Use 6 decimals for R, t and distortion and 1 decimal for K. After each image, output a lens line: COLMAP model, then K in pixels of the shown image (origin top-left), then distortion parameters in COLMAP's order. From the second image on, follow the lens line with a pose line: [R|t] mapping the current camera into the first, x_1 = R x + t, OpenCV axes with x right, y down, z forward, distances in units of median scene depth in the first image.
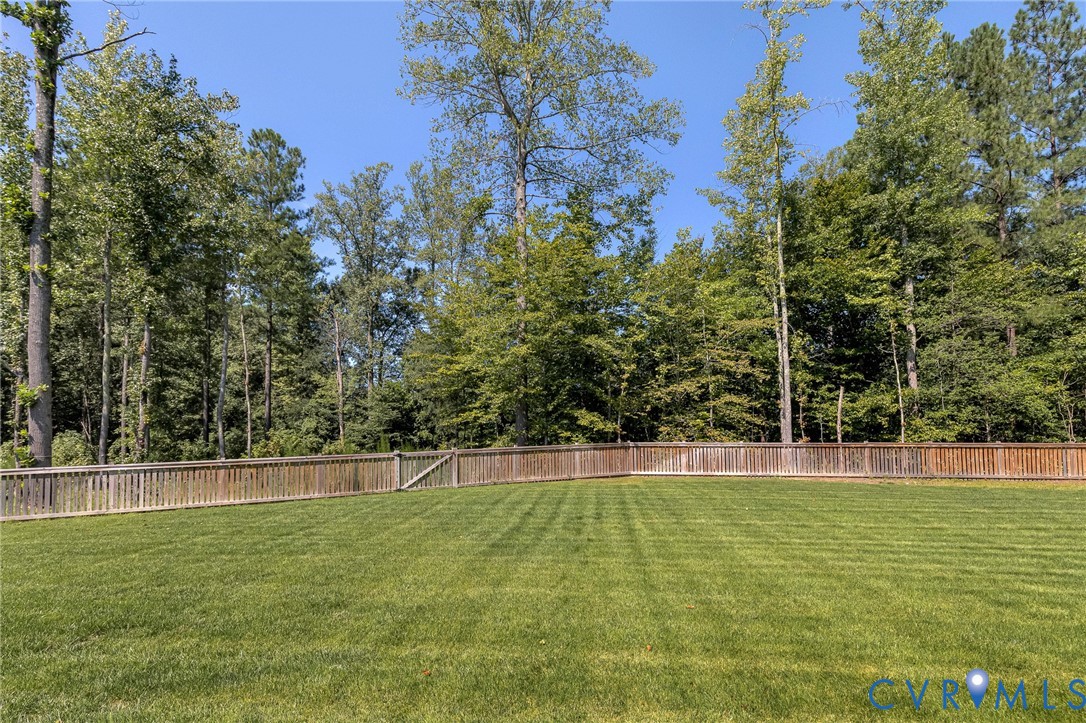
lens RADIAL K [[524.9, 0, 543.6], [0, 524.9, 411.7], [0, 0, 1]] dist [0.000217, 0.001192]
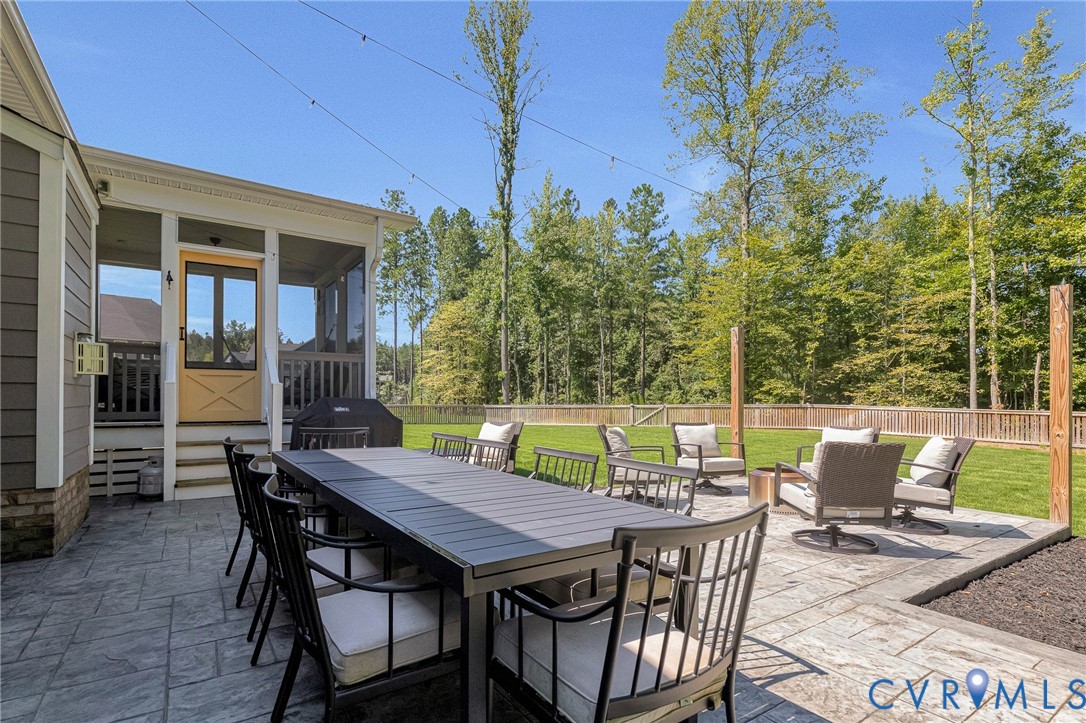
lens RADIAL K [[513.5, 0, 544.0], [0, 513.5, 397.0], [0, 0, 1]] dist [0.001508, 0.000476]
pose [[0.667493, 0.019764, -0.744354, 0.654219], [0.015483, 0.999063, 0.040412, -0.019029], [0.744455, -0.038499, 0.666561, -0.312978]]
